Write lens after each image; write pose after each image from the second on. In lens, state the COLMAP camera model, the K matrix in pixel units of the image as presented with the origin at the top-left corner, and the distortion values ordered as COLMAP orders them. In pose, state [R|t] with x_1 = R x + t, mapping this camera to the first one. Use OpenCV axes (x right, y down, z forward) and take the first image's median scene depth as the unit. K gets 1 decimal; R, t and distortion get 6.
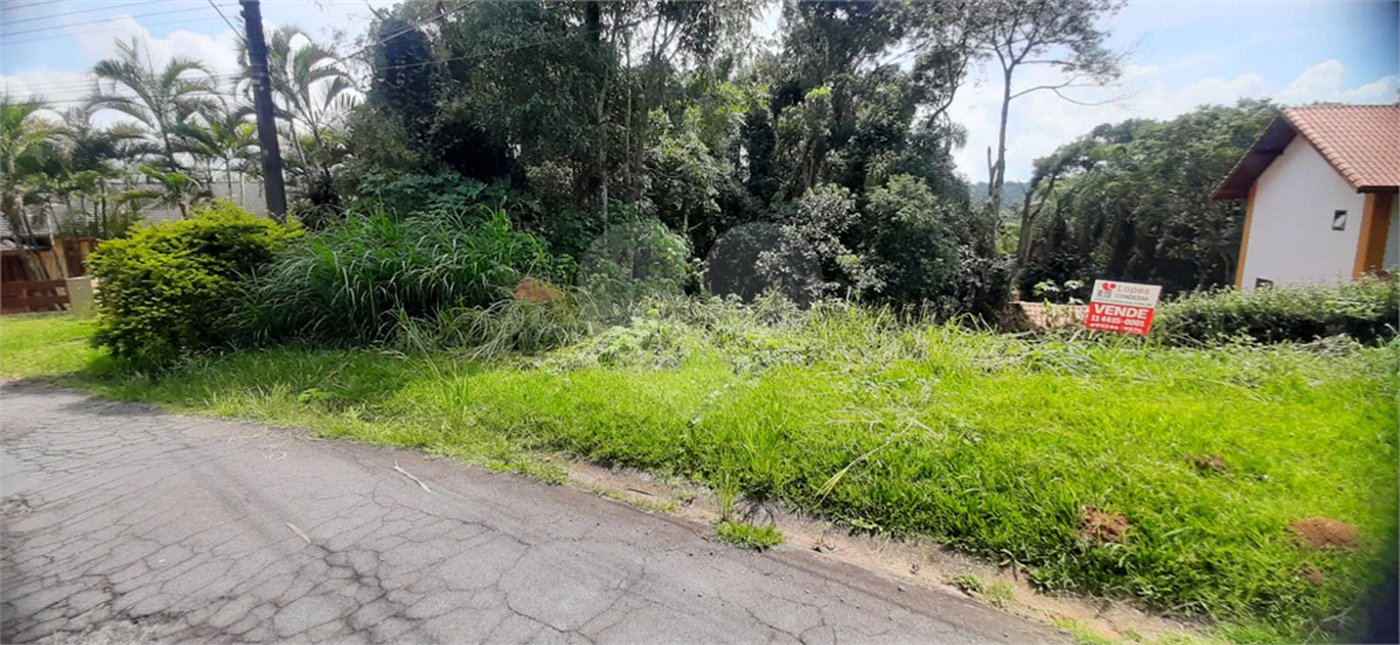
lens RADIAL K [[555.3, 0, 682.7], [0, 555.3, 306.9], [0, 0, 1]] dist [0.005996, -0.009085]
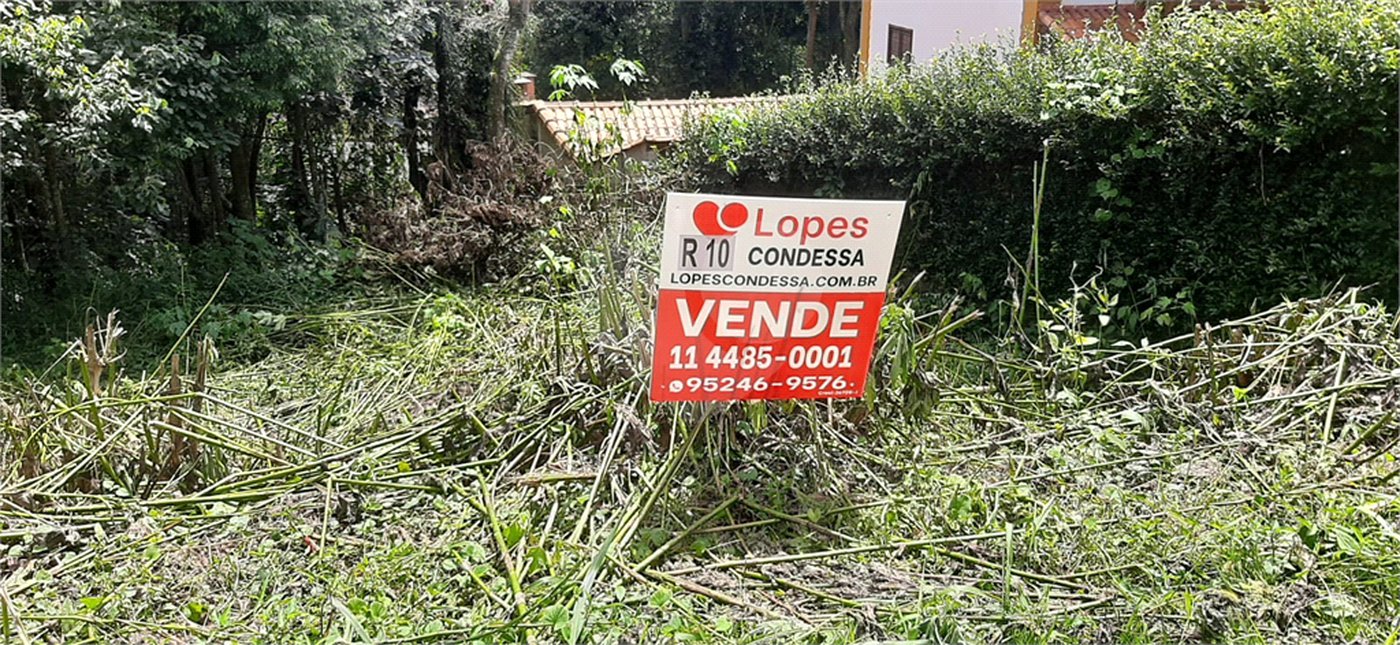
lens RADIAL K [[1109.3, 0, 712.2], [0, 1109.3, 316.2], [0, 0, 1]] dist [0.009703, -0.010510]
pose [[0.773477, -0.203425, 0.600293, 0.372026], [0.085213, 0.971873, 0.219547, -0.067901], [-0.628070, -0.118662, 0.769056, 0.497090]]
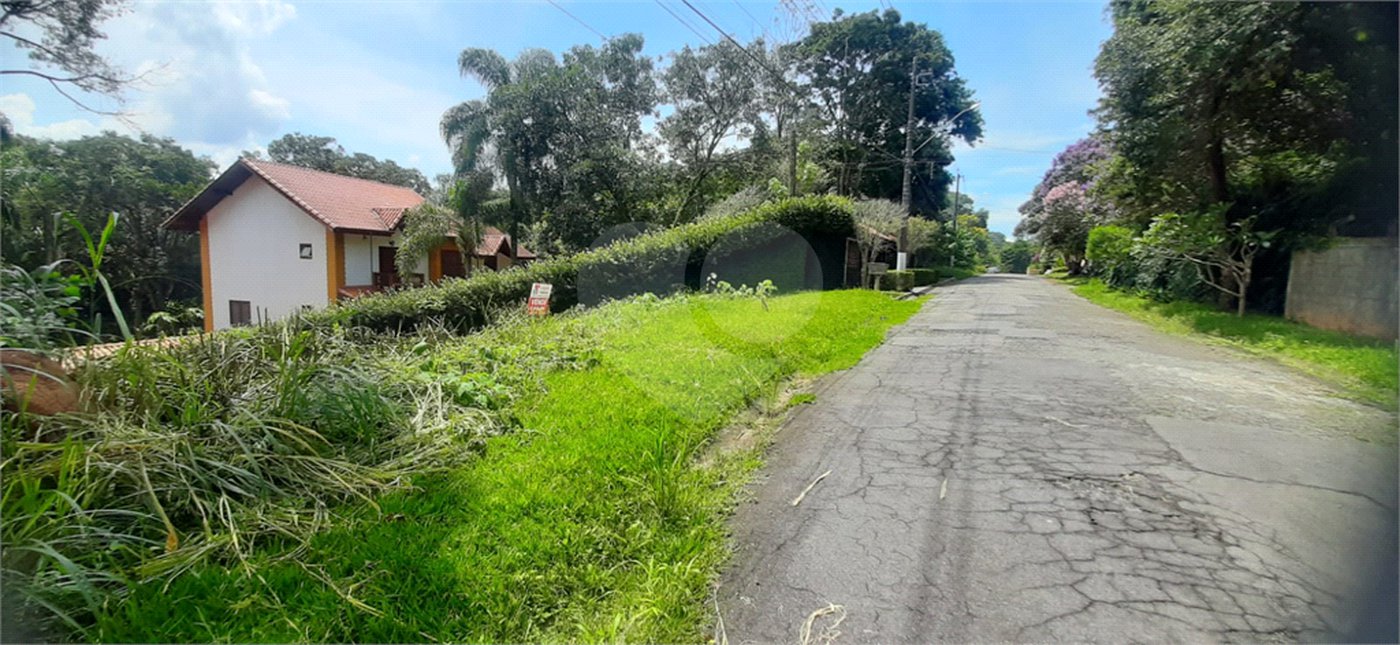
lens RADIAL K [[555.3, 0, 693.2], [0, 555.3, 303.0], [0, 0, 1]] dist [0.005996, -0.009085]
pose [[-0.165001, -0.061178, 0.984394, -0.629295], [0.128583, 0.988222, 0.082969, -0.047938], [-0.977876, 0.140266, -0.155191, 0.602026]]
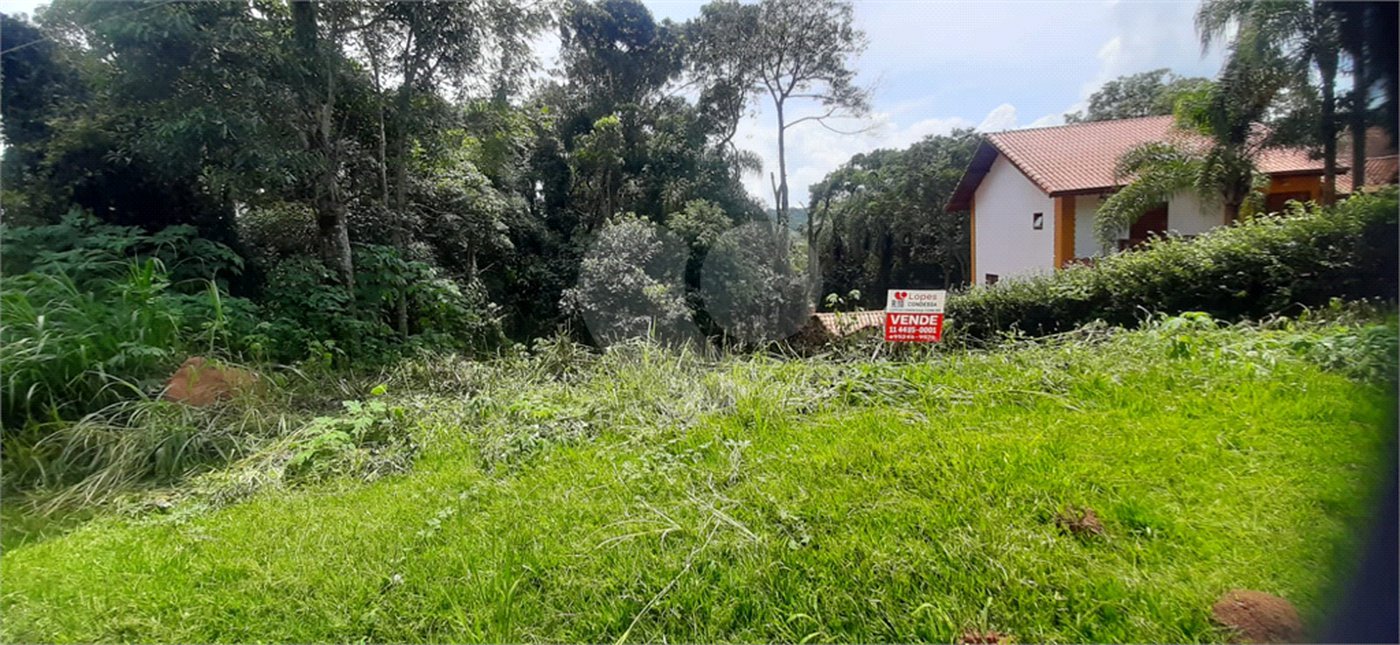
lens RADIAL K [[555.3, 0, 684.9], [0, 555.3, 310.3], [0, 0, 1]] dist [0.005996, -0.009085]
pose [[0.943924, -0.100881, 0.314373, 0.082452], [0.118807, 0.992177, -0.038340, -0.013838], [-0.308046, 0.073540, 0.948525, 0.153334]]
